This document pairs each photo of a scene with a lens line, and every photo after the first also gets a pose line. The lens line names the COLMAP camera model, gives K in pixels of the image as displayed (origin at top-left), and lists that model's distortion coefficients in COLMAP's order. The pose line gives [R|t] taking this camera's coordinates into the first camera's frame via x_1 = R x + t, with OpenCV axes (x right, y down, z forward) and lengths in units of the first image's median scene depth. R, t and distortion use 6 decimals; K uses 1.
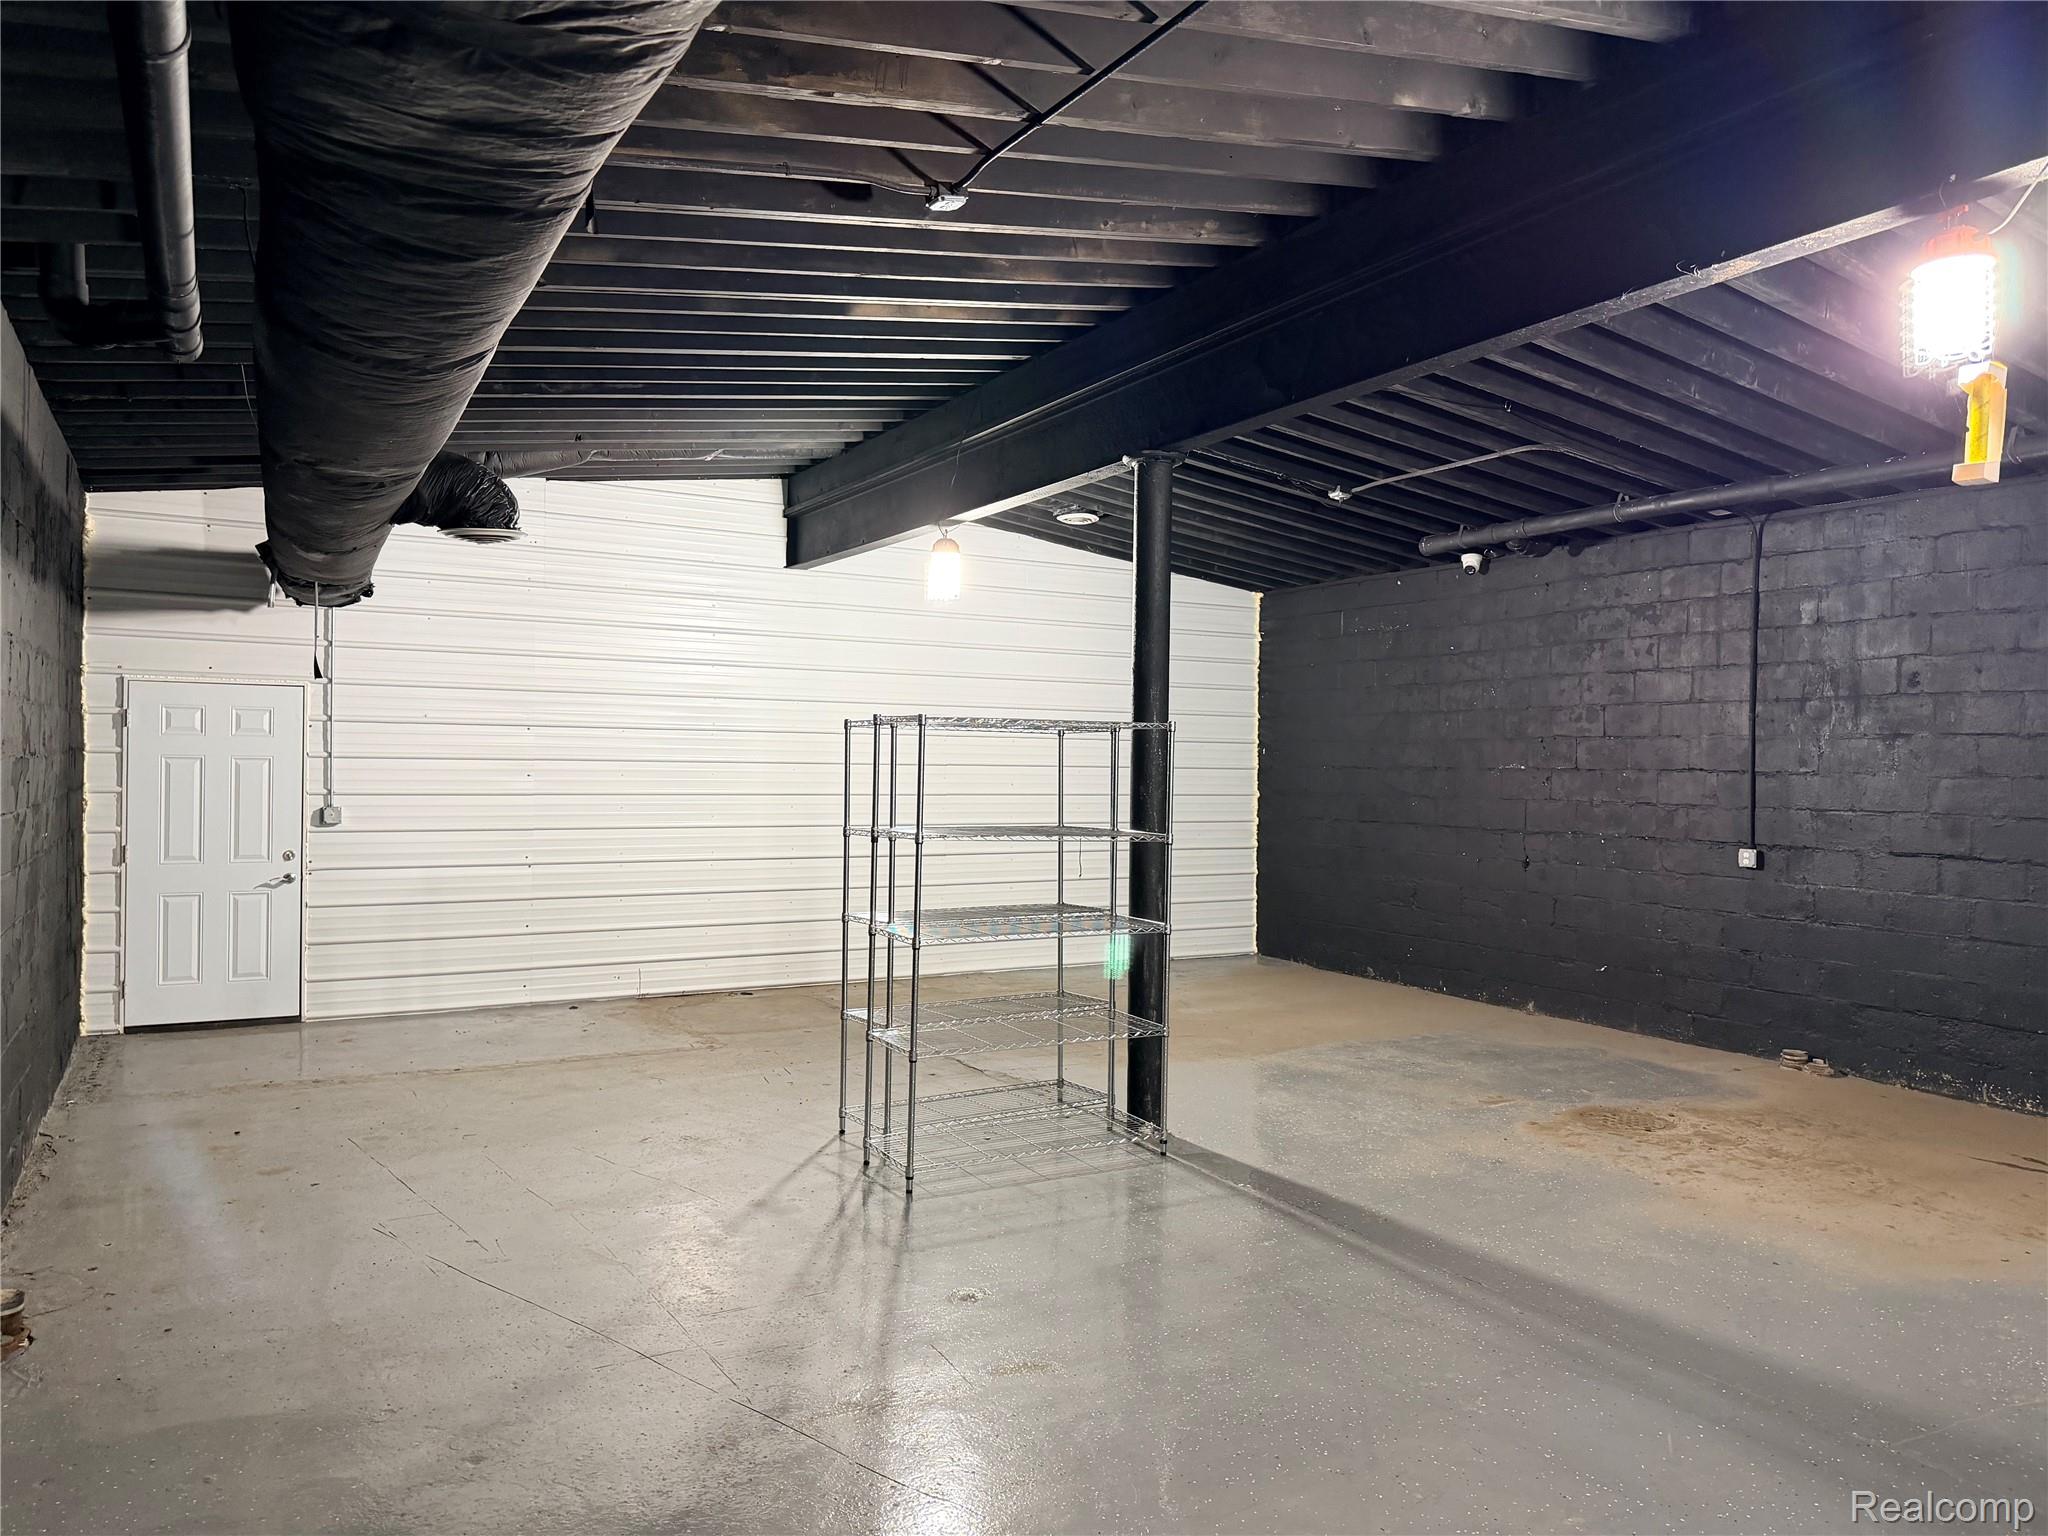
lens RADIAL K [[1418.6, 0, 1021.1], [0, 1418.6, 772.1], [0, 0, 1]] dist [0.072529, -0.096382]
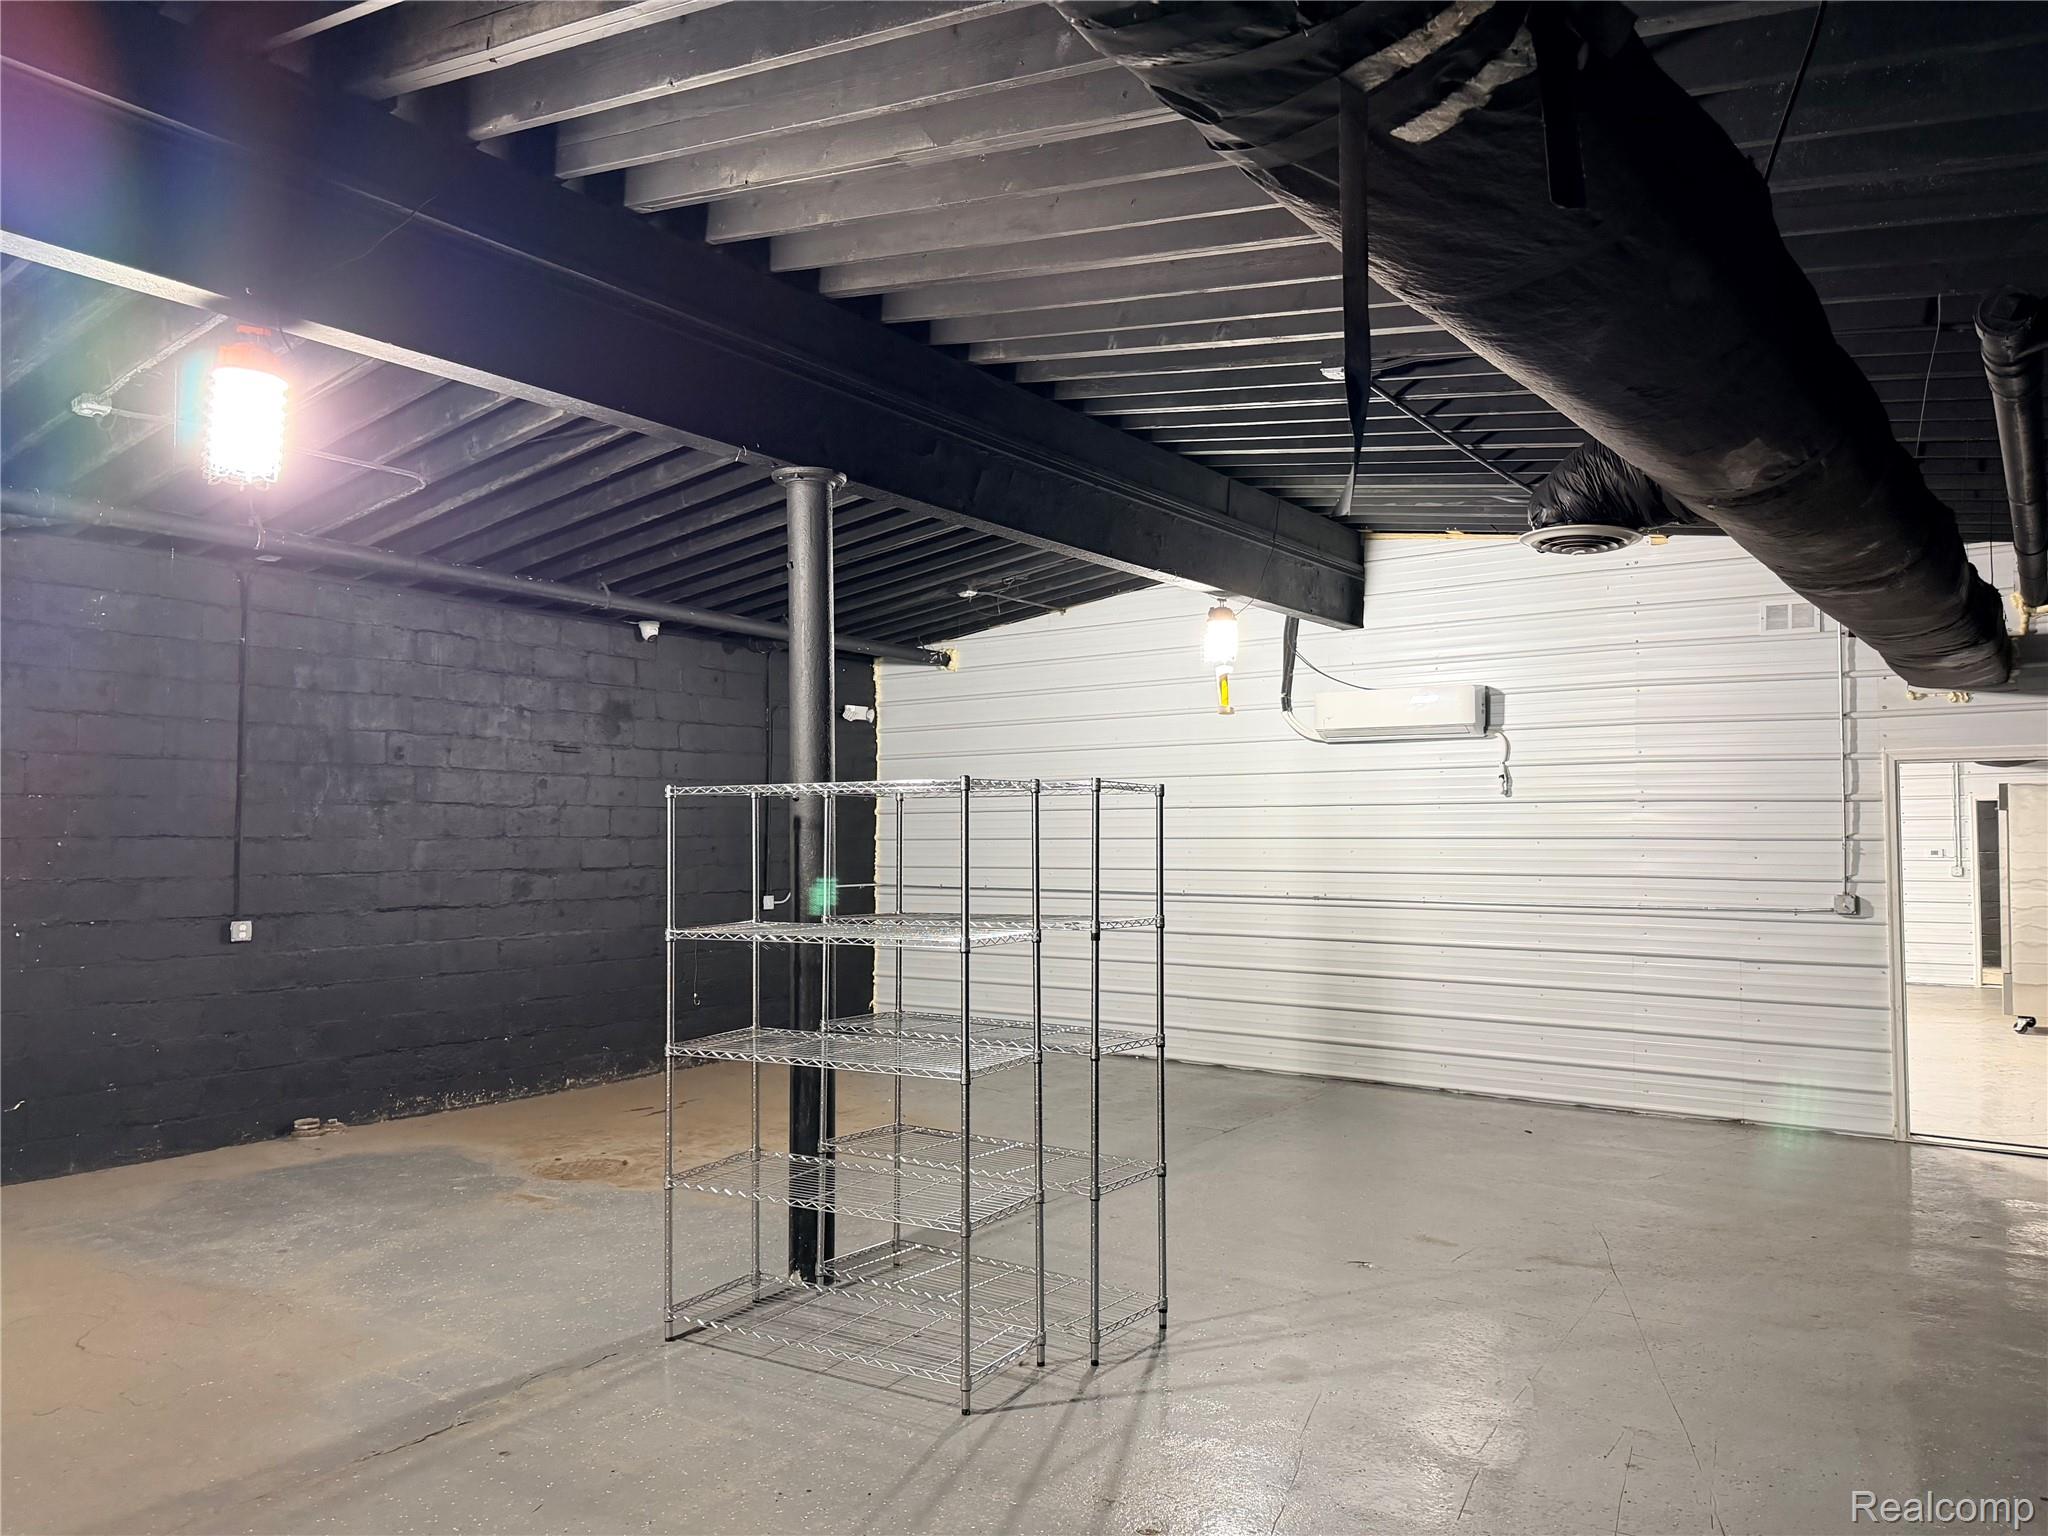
lens RADIAL K [[1418.6, 0, 1021.1], [0, 1418.6, 772.1], [0, 0, 1]] dist [0.072529, -0.096382]
pose [[-0.412395, 0.029317, 0.910533, -0.592907], [0.005390, 0.999543, -0.029742, -0.013107], [-0.910989, -0.007357, -0.412364, 1.000939]]
